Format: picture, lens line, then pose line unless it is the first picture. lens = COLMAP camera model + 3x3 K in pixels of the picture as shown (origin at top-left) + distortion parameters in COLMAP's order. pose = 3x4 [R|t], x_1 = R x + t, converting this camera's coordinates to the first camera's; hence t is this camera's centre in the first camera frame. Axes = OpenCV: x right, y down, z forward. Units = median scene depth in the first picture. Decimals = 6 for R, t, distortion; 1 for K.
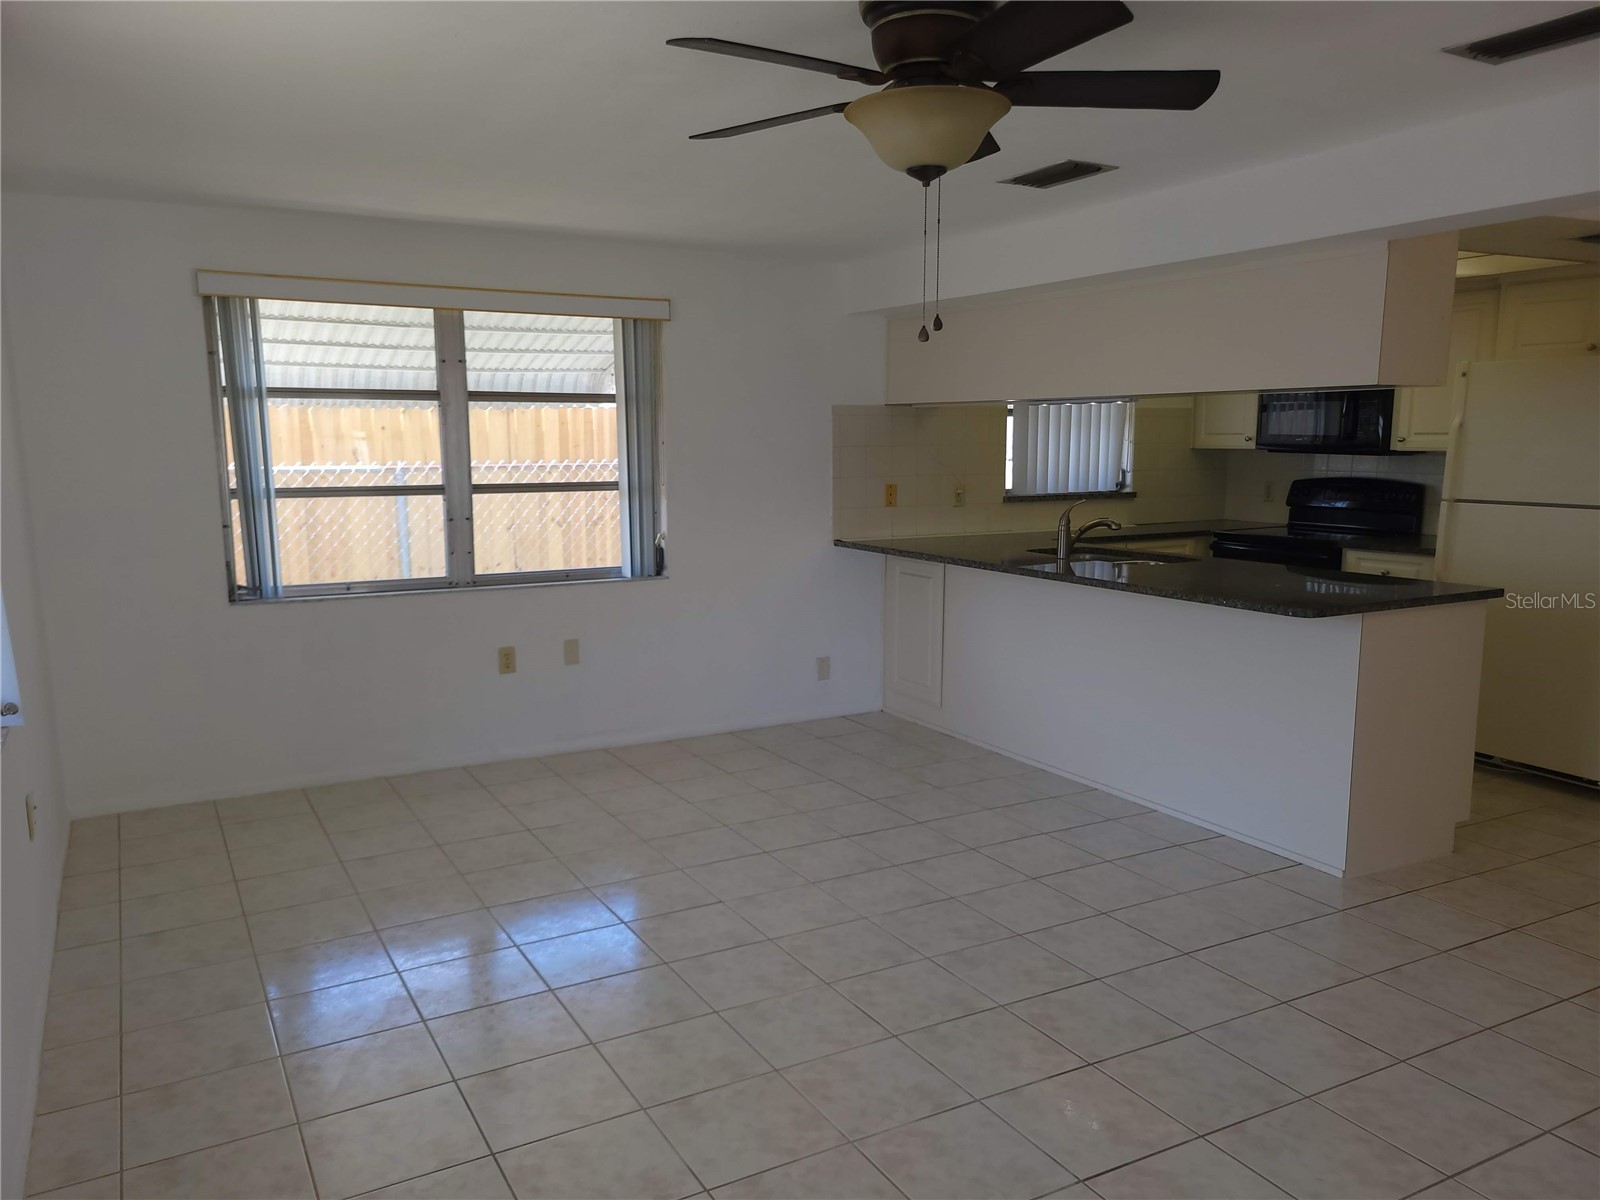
lens RADIAL K [[1204.3, 0, 797.8], [0, 1204.3, 620.6], [0, 0, 1]] dist [0.053129, -0.028943]
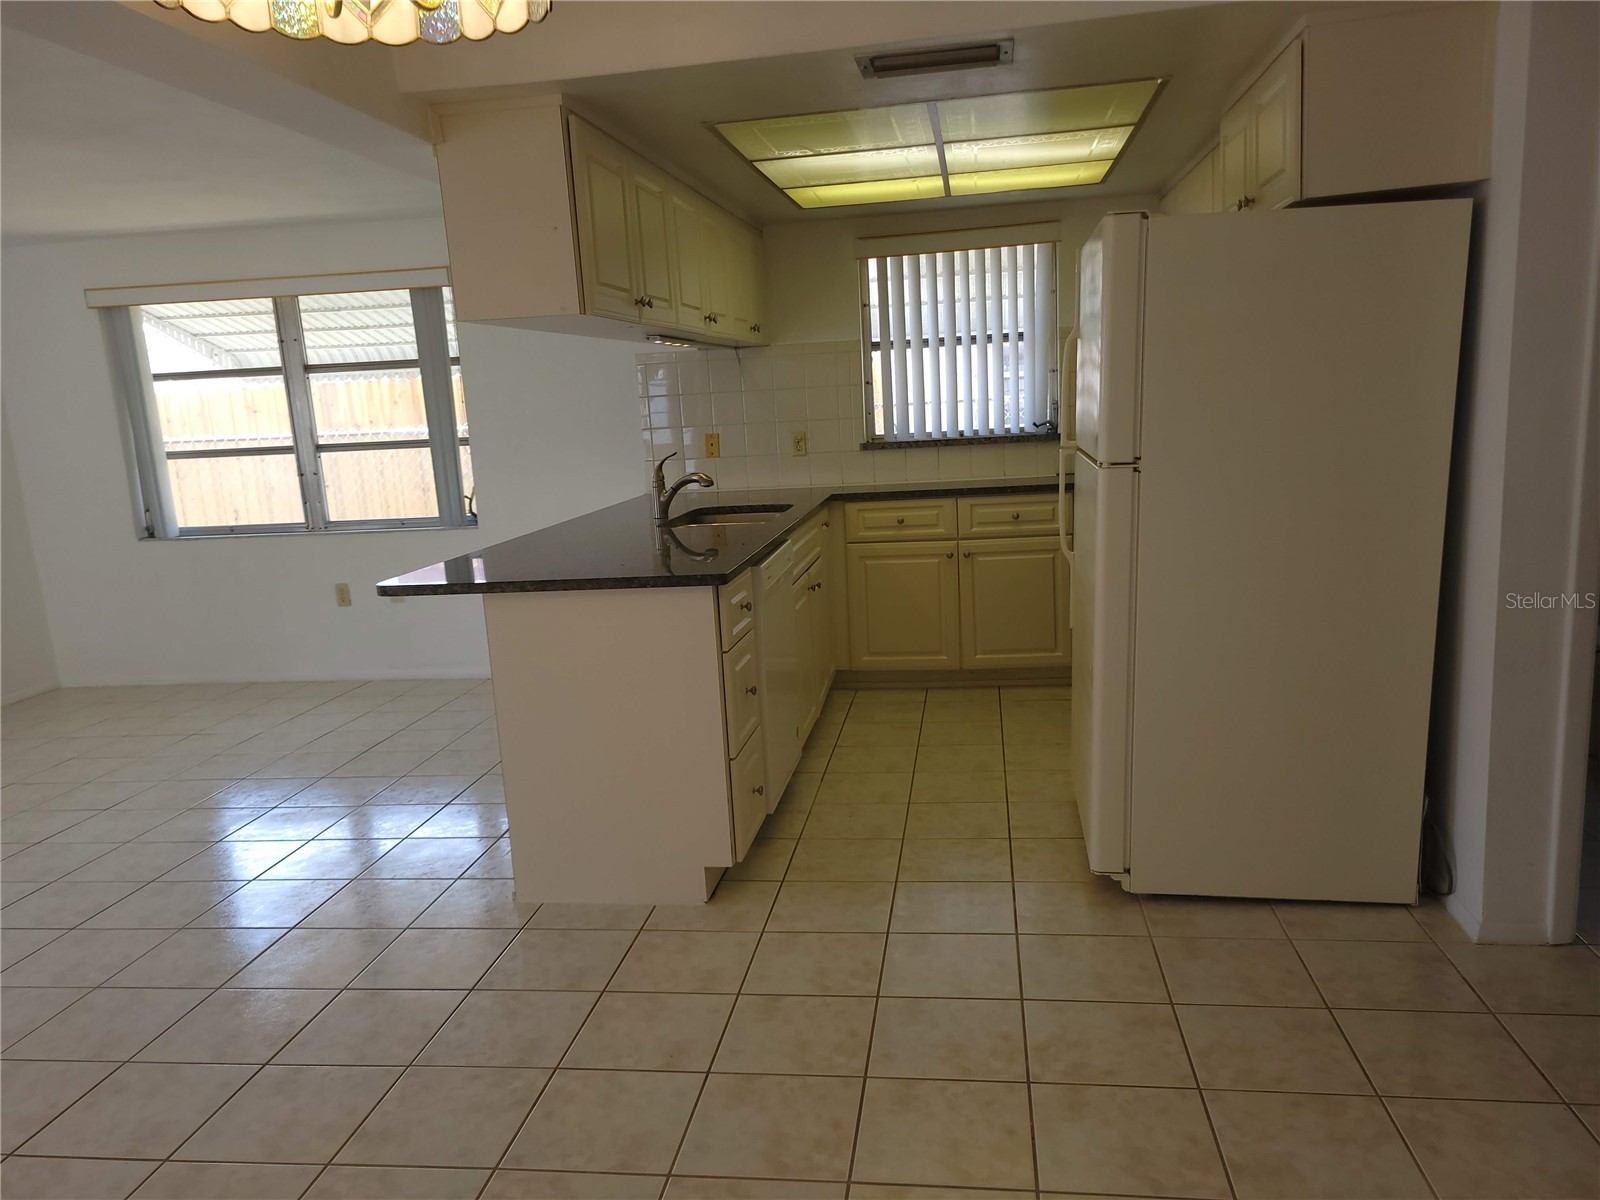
lens RADIAL K [[1204.3, 0, 811.9], [0, 1204.3, 623.8], [0, 0, 1]] dist [0.053129, -0.028943]
pose [[0.800025, 0.072080, -0.595621, 0.795157], [-0.037751, 0.996837, 0.069929, -0.037389], [0.598778, -0.033460, 0.800216, 0.318007]]
